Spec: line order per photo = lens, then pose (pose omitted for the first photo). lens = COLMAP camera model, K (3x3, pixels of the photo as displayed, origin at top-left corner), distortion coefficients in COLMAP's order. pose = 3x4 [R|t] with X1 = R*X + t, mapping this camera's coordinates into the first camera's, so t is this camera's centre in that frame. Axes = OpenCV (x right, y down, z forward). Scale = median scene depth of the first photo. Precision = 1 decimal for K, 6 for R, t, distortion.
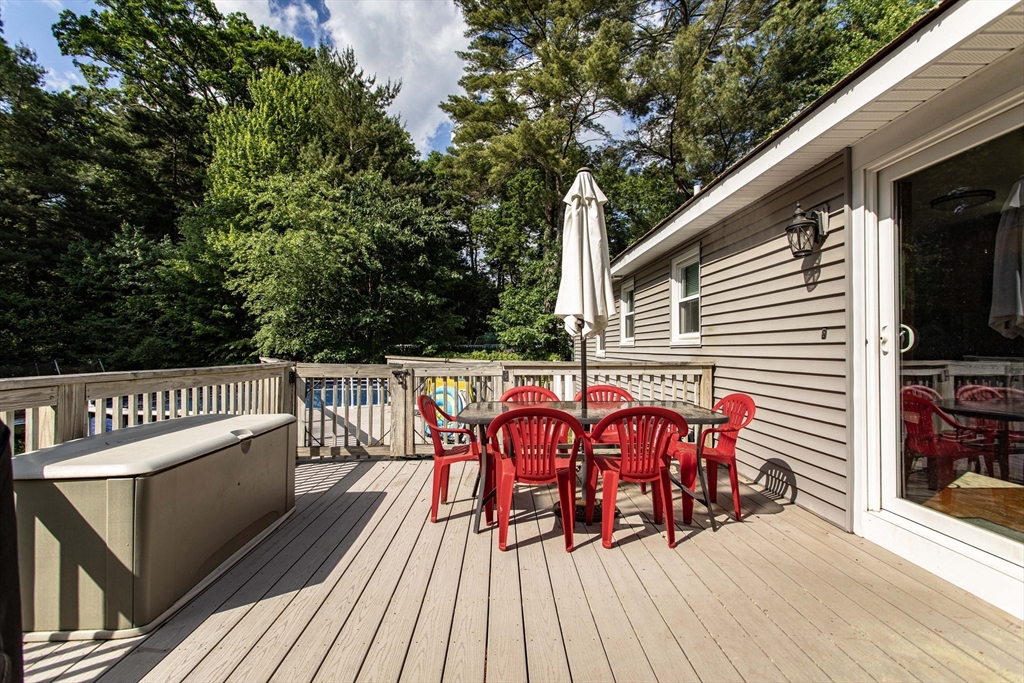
lens RADIAL K [[503.1, 0, 512.0], [0, 503.1, 341.5], [0, 0, 1]] dist [0.015464, 0.000035]
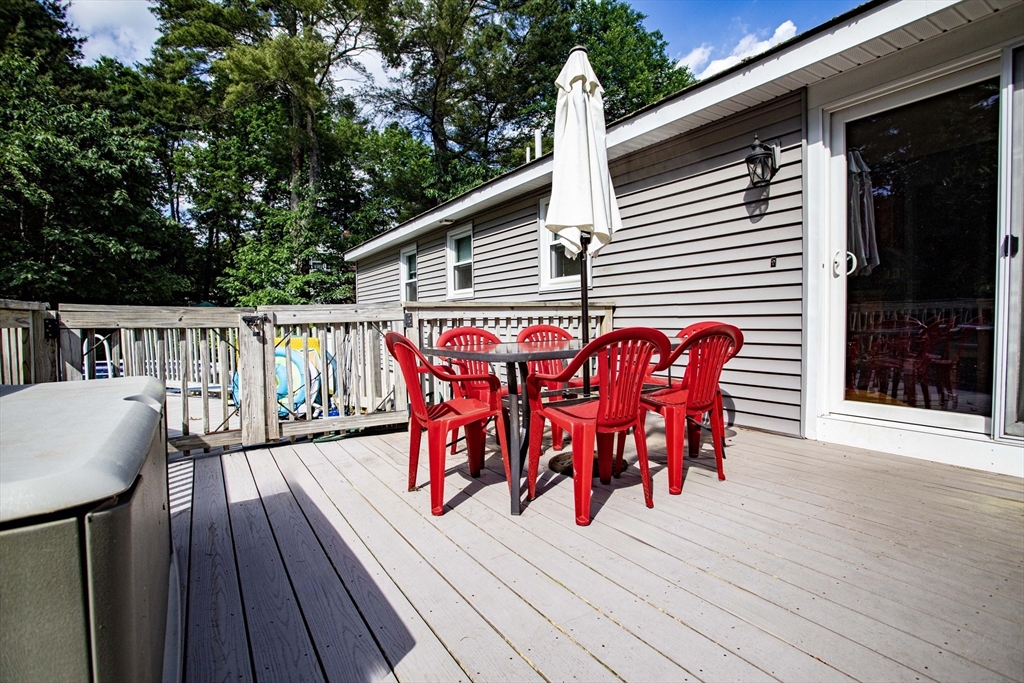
lens RADIAL K [[517.5, 0, 536.5], [0, 517.5, 345.4], [0, 0, 1]] dist [-0.059009, 0.021889]
pose [[0.847398, -0.045151, 0.529034, -0.262445], [0.011956, 0.997748, 0.066004, 0.056718], [-0.530823, -0.049606, 0.846030, 0.233045]]
